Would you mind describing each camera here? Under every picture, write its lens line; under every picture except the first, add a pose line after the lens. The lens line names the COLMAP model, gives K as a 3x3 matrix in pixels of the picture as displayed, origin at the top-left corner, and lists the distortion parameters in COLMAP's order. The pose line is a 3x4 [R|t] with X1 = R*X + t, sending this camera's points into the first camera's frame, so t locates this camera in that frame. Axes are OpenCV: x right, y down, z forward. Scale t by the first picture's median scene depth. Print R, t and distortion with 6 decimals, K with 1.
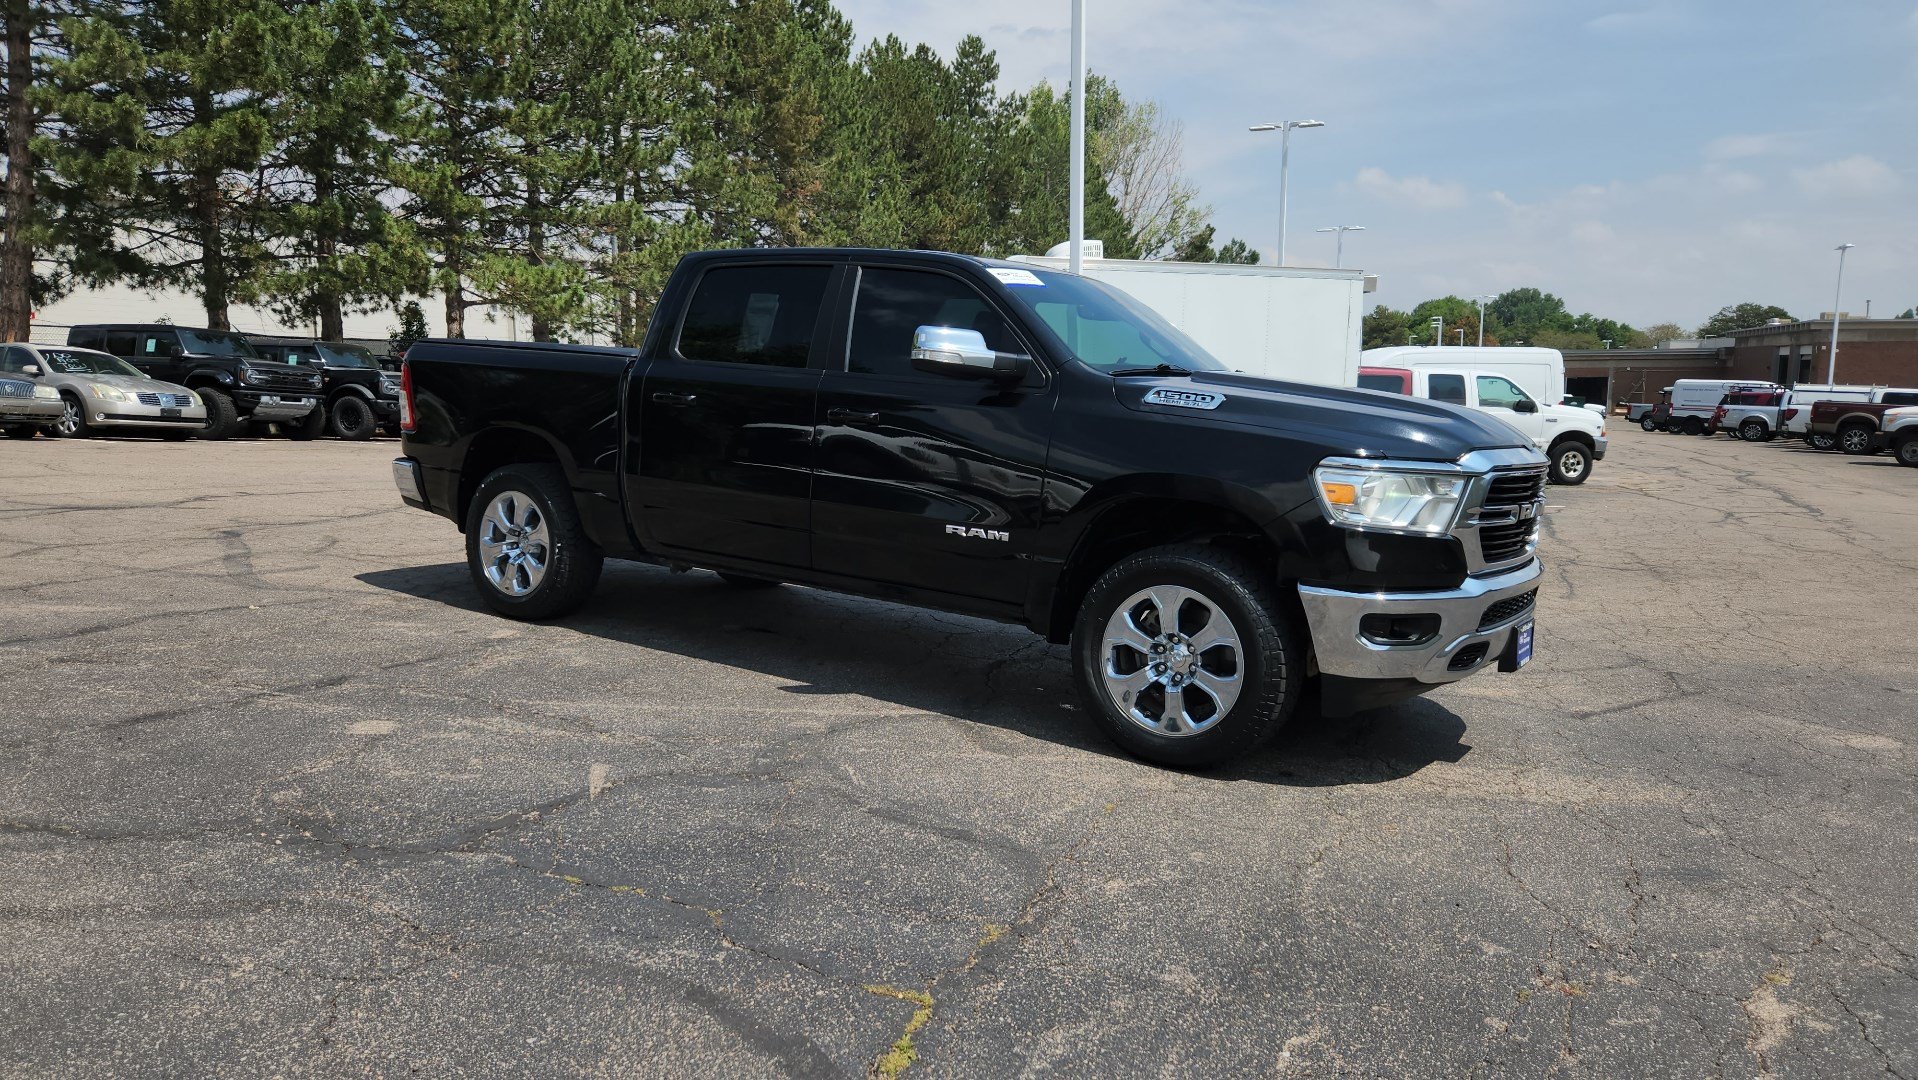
lens RADIAL K [[1302.1, 0, 947.9], [0, 1302.1, 548.9], [0, 0, 1]] dist [0.075298, -0.055385]
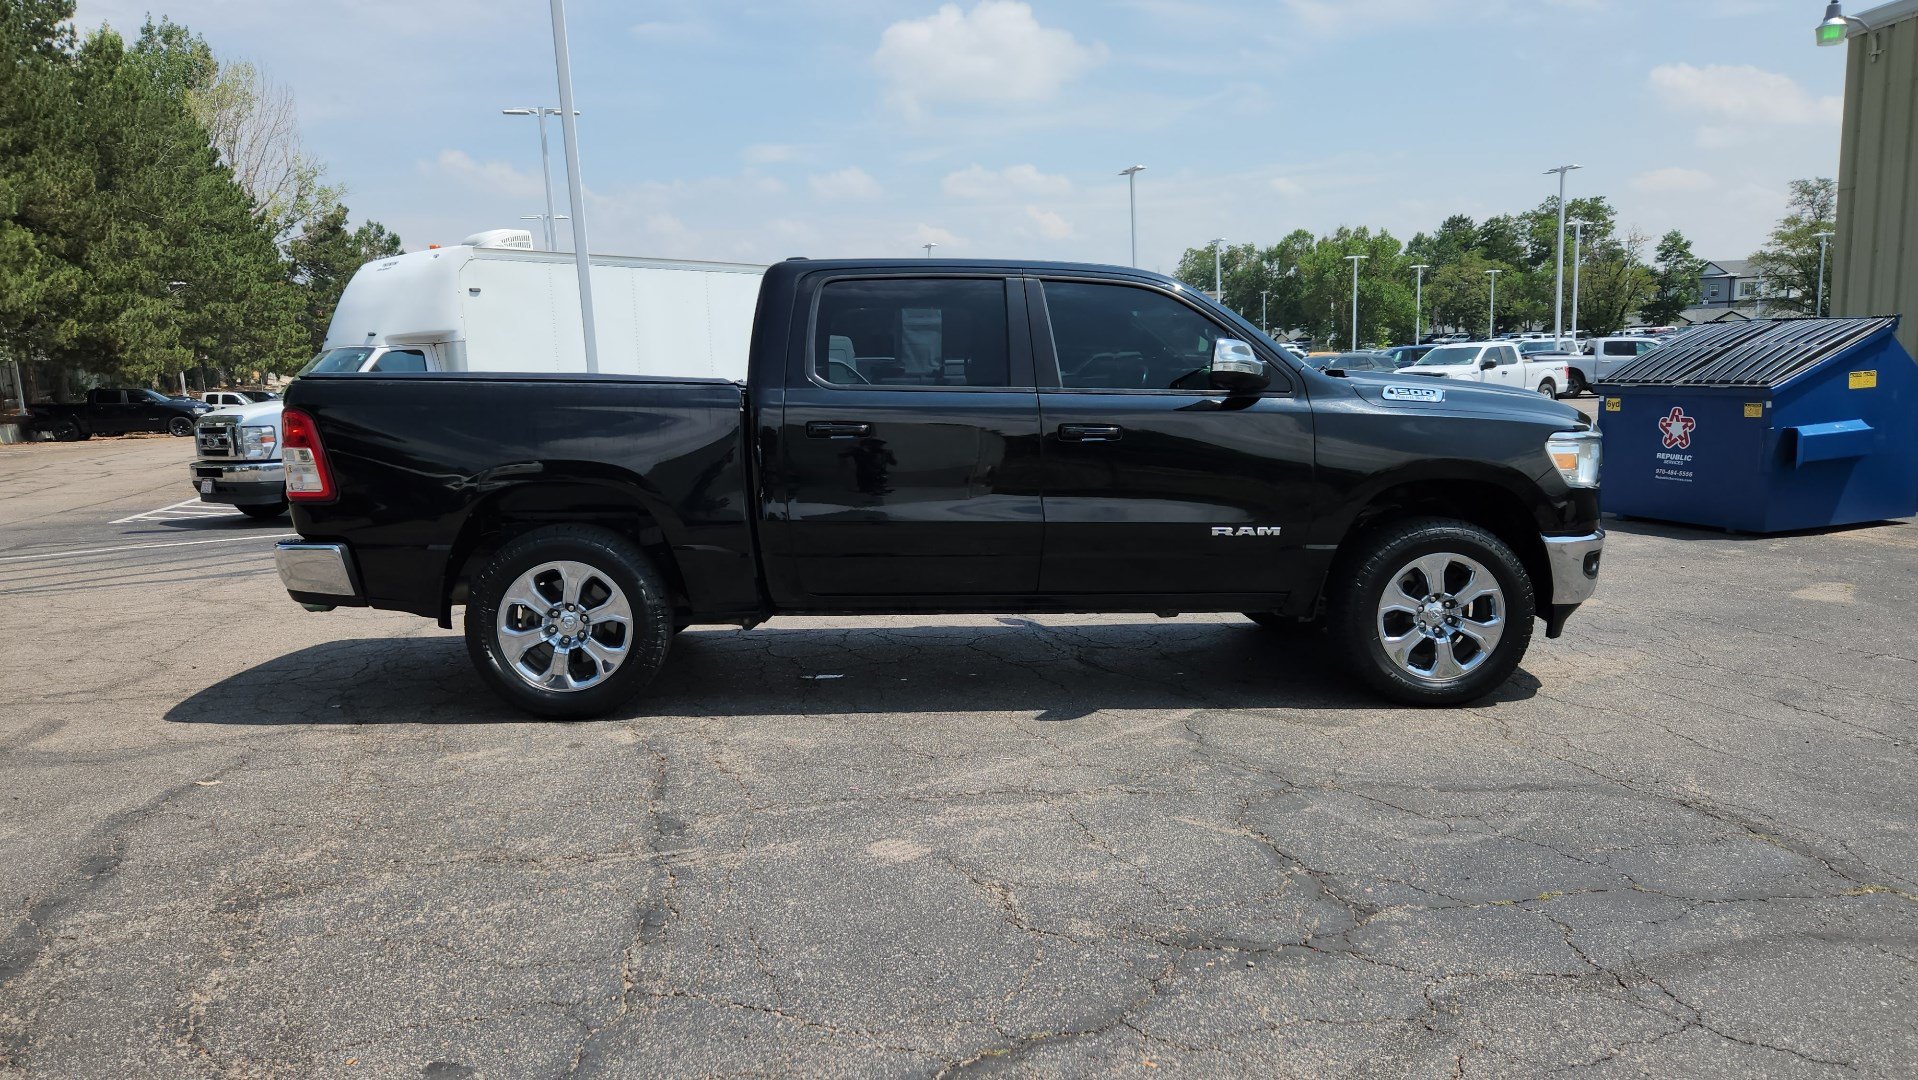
lens RADIAL K [[1302.1, 0, 947.9], [0, 1302.1, 548.9], [0, 0, 1]] dist [0.075298, -0.055385]
pose [[0.792904, -0.129455, 0.595437, -0.649064], [0.123156, 0.991052, 0.051467, -0.066628], [-0.596771, 0.032523, 0.801752, 0.233492]]
